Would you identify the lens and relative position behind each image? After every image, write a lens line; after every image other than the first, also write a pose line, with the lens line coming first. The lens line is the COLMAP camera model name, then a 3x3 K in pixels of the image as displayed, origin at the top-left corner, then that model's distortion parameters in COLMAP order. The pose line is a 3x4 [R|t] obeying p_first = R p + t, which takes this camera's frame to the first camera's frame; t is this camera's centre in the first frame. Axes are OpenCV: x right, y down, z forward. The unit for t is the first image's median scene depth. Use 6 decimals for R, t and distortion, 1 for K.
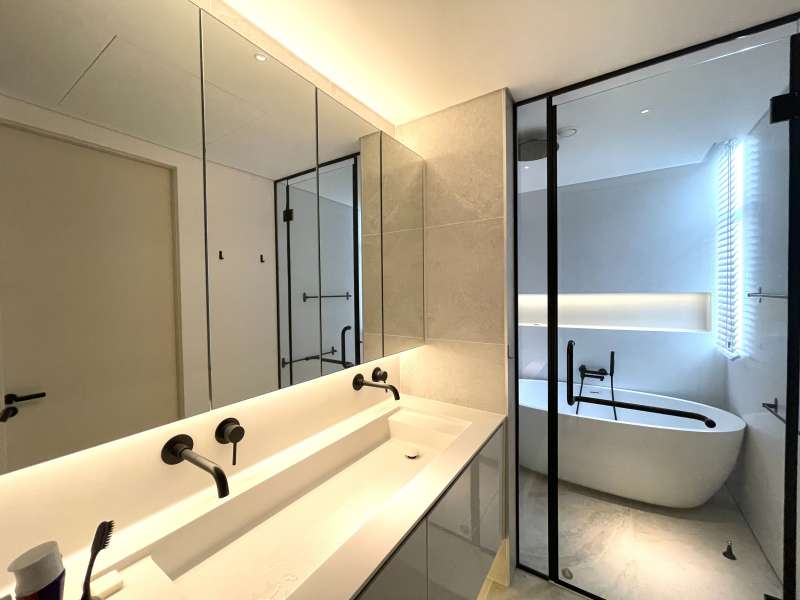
lens RADIAL K [[322.4, 0, 401.4], [0, 322.4, 300.7], [0, 0, 1]] dist [0.003933, -0.000886]
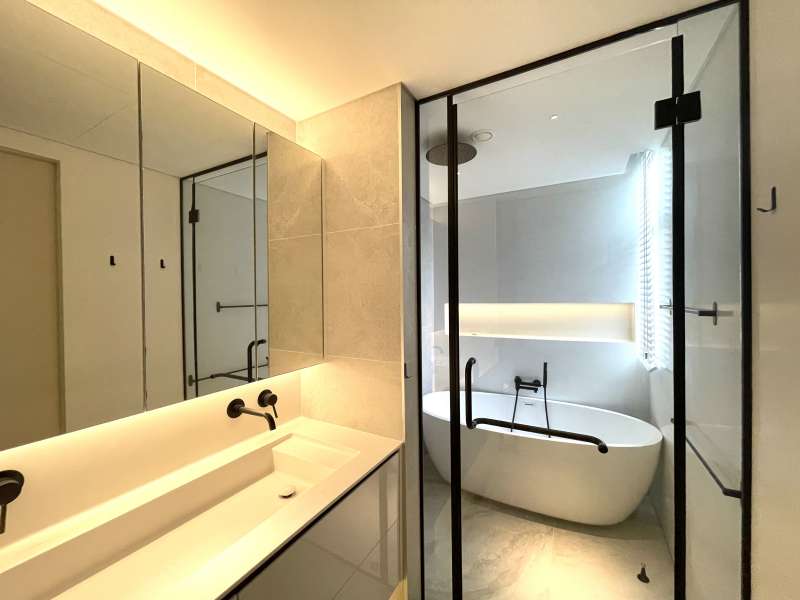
lens RADIAL K [[322.4, 0, 400.9], [0, 322.4, 301.2], [0, 0, 1]] dist [0.003933, -0.000886]
pose [[0.996877, 0.001760, 0.078949, 0.201102], [-0.000537, 0.999880, -0.015512, -0.019783], [-0.078966, 0.015422, 0.996758, 0.076230]]
